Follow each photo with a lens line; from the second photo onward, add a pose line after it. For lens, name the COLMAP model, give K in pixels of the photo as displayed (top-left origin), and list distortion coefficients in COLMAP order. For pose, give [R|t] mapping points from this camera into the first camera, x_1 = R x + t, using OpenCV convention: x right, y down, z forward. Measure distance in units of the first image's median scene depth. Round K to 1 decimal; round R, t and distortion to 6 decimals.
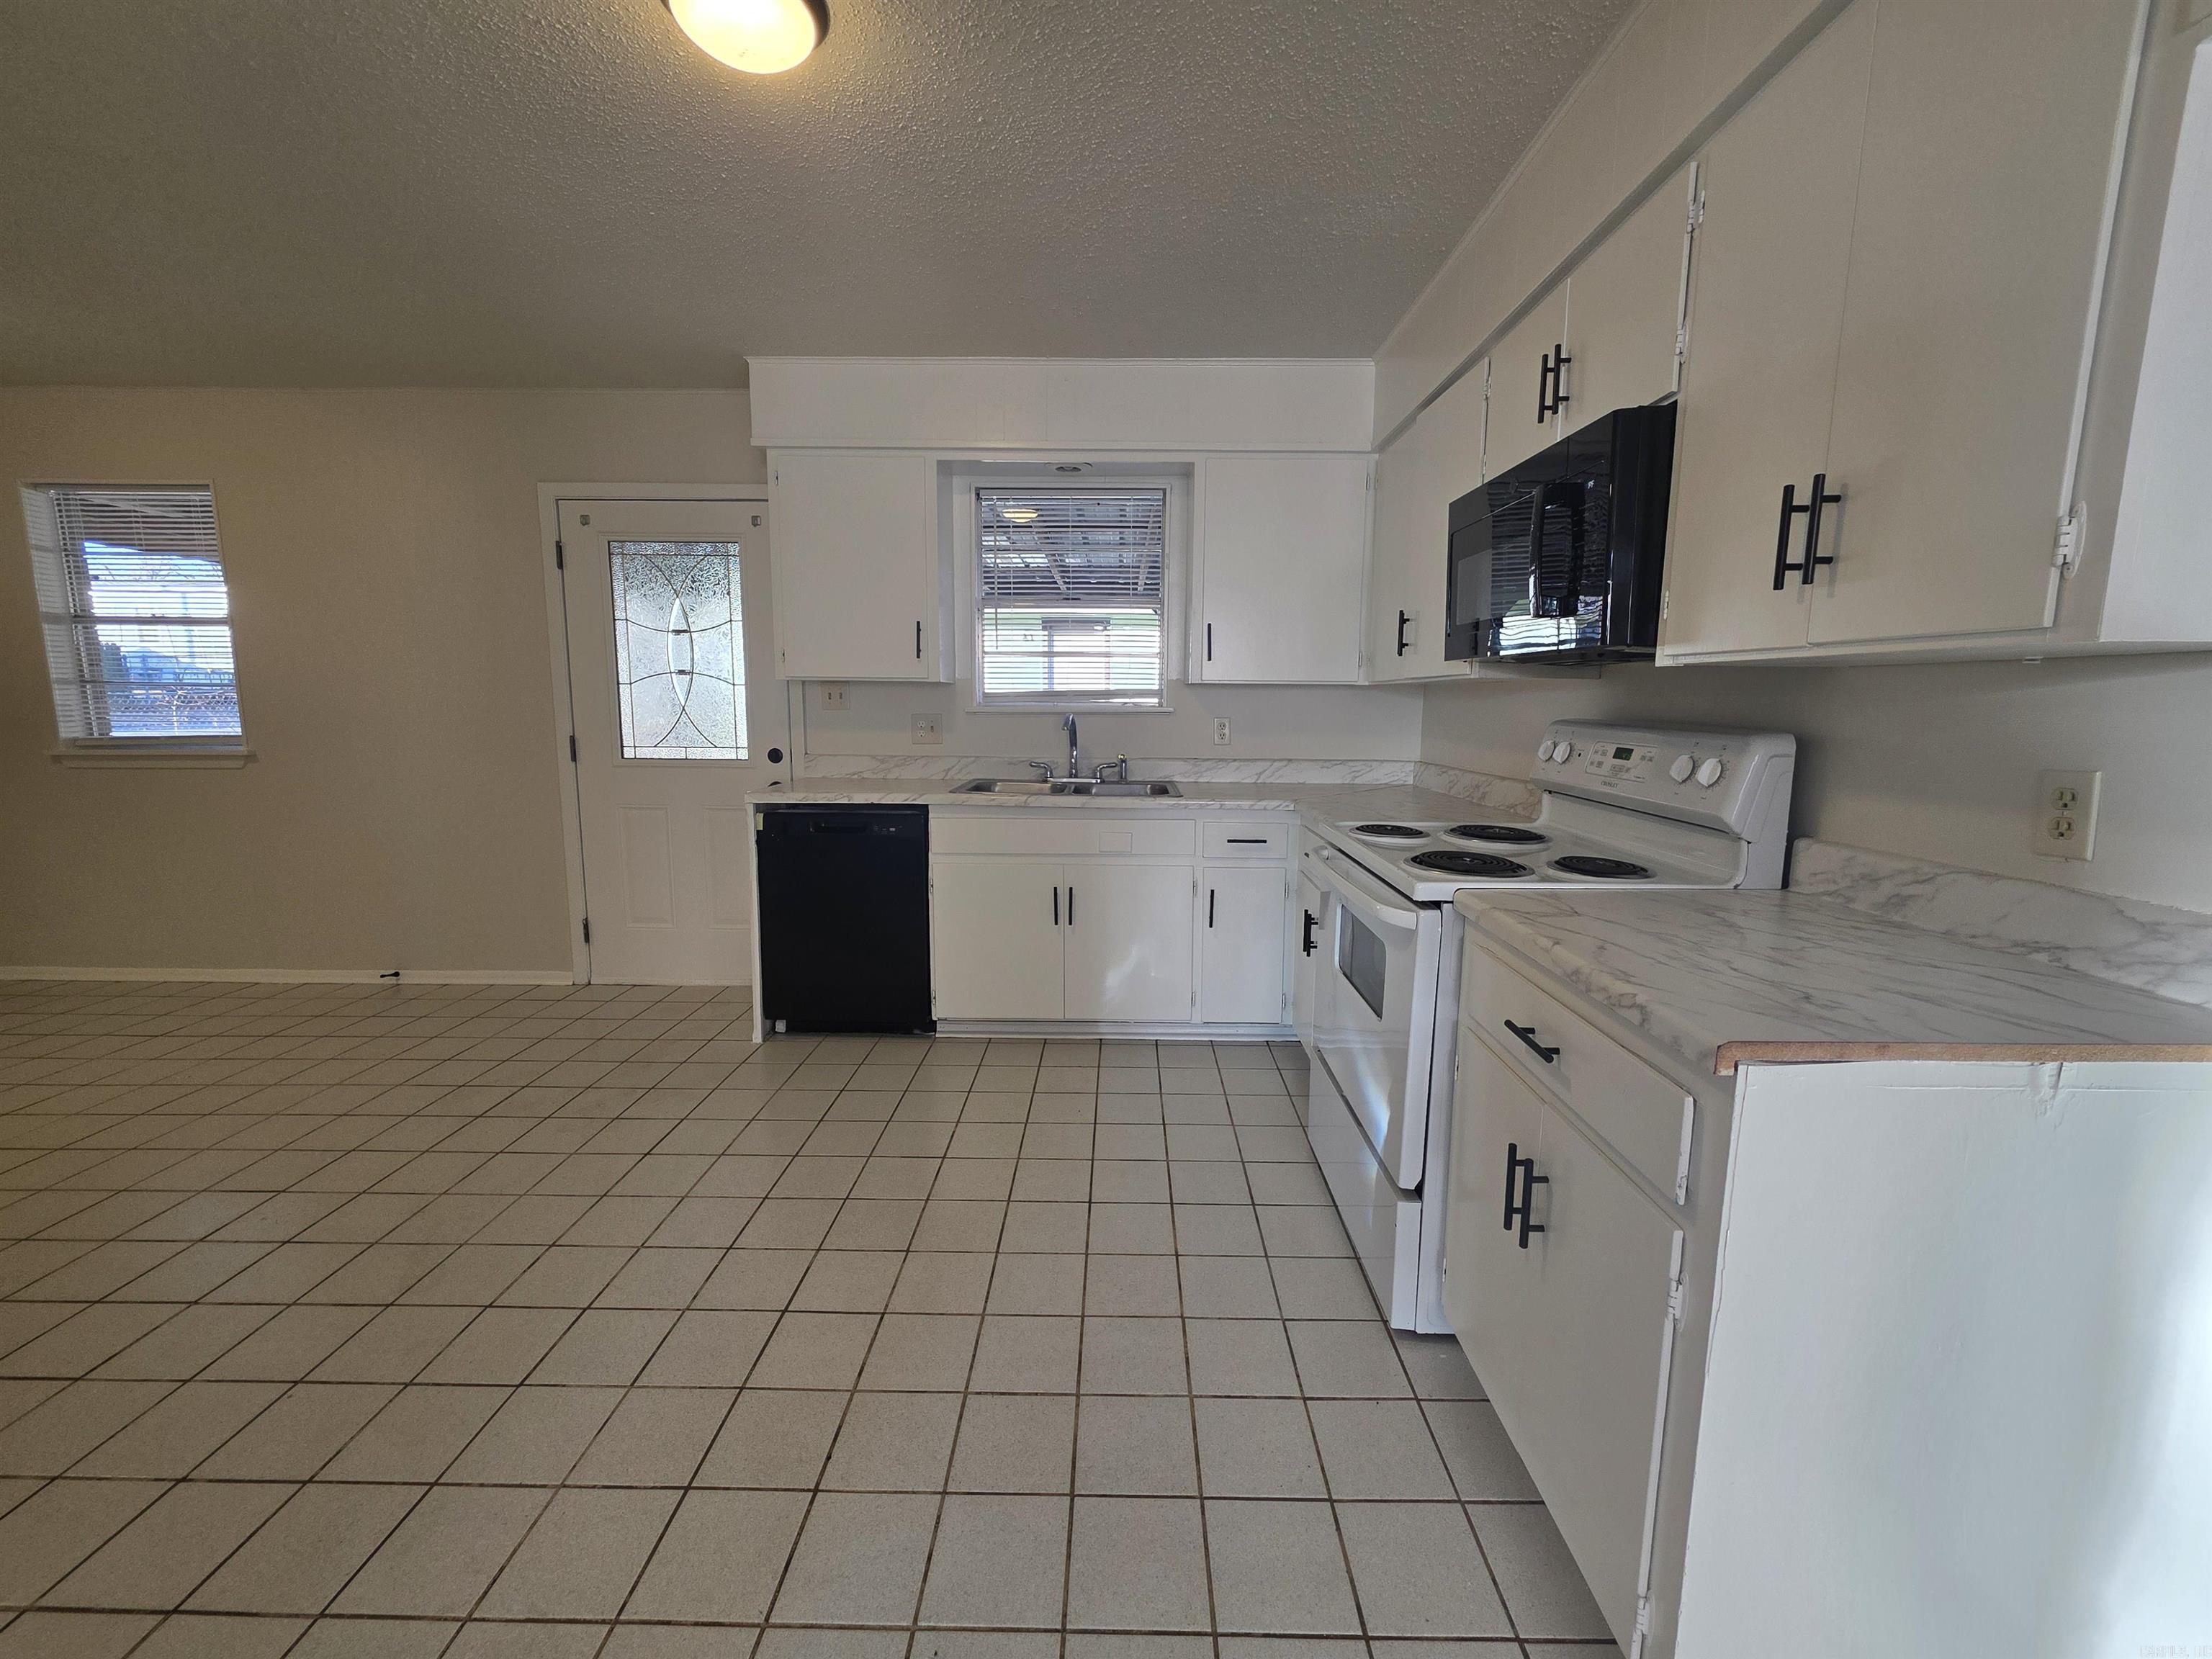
lens RADIAL K [[883.3, 0, 1104.1], [0, 883.3, 826.0], [0, 0, 1]] dist [0.000772, -0.000346]
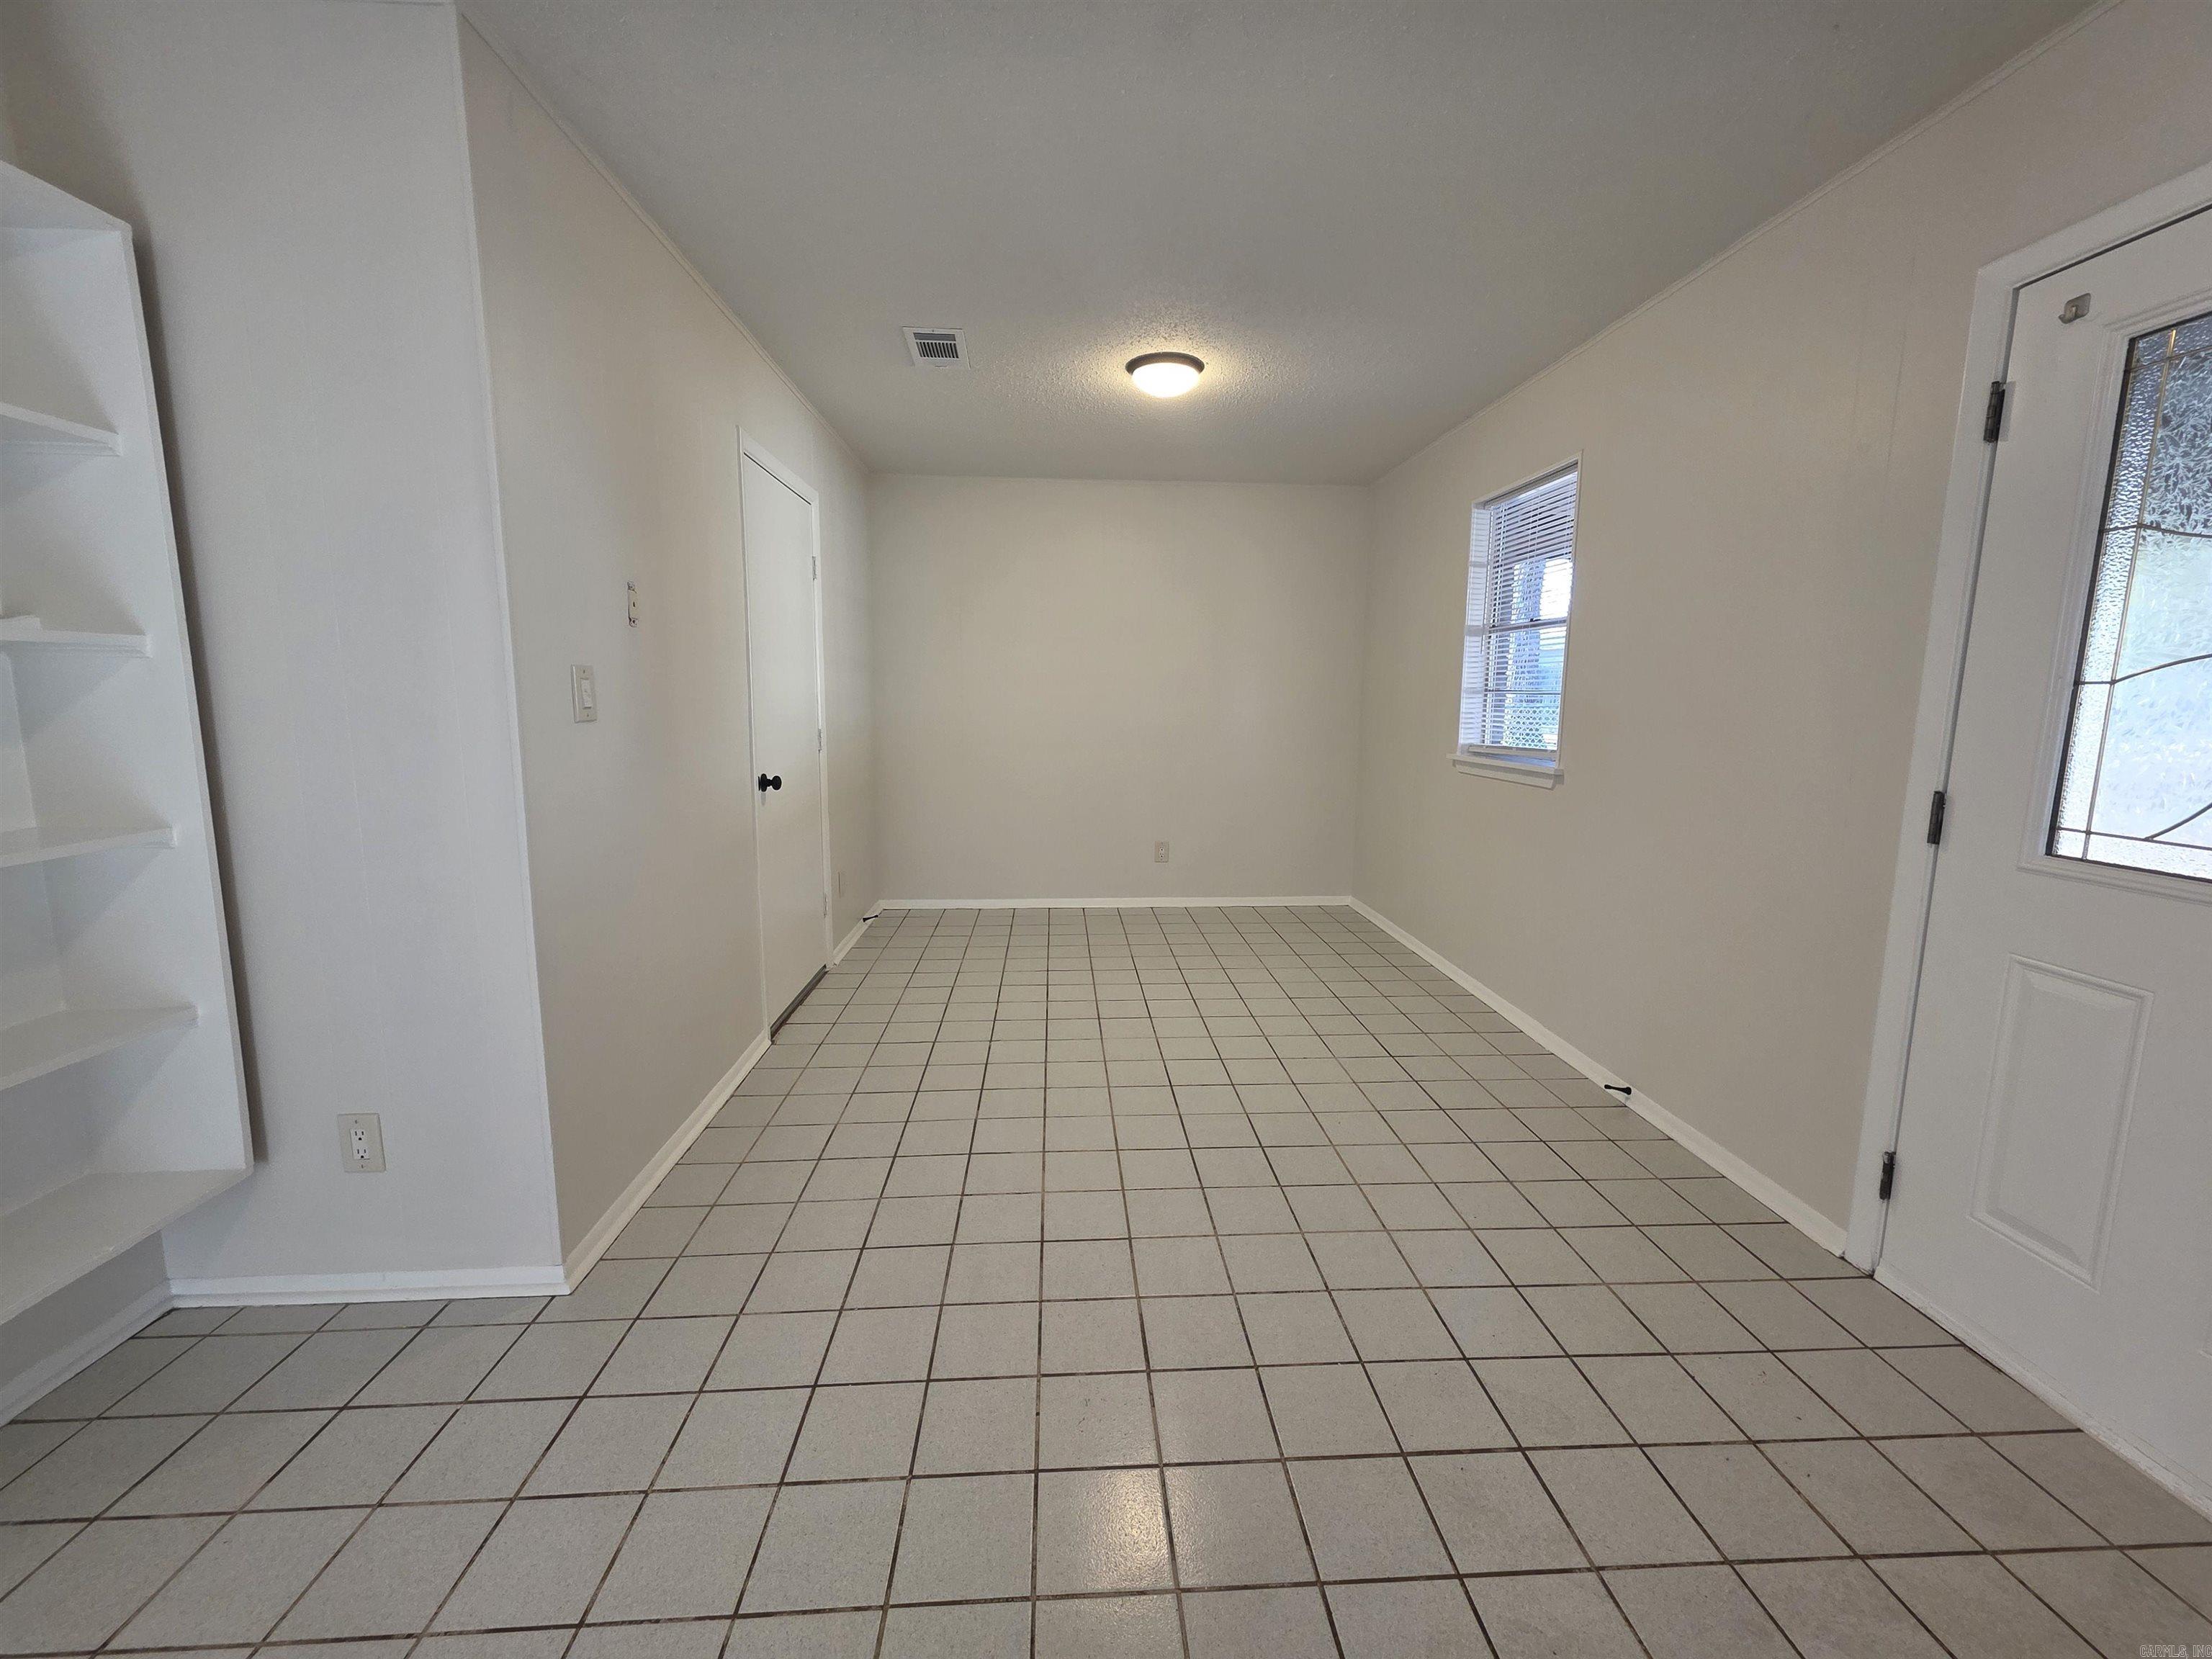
lens RADIAL K [[883.3, 0, 1112.8], [0, 883.3, 814.0], [0, 0, 1]] dist [0.000772, -0.000346]
pose [[0.083926, 0.127912, -0.988228, -0.154838], [-0.154509, 0.981403, 0.113907, -0.073611], [0.984420, 0.143130, 0.102129, 0.493244]]
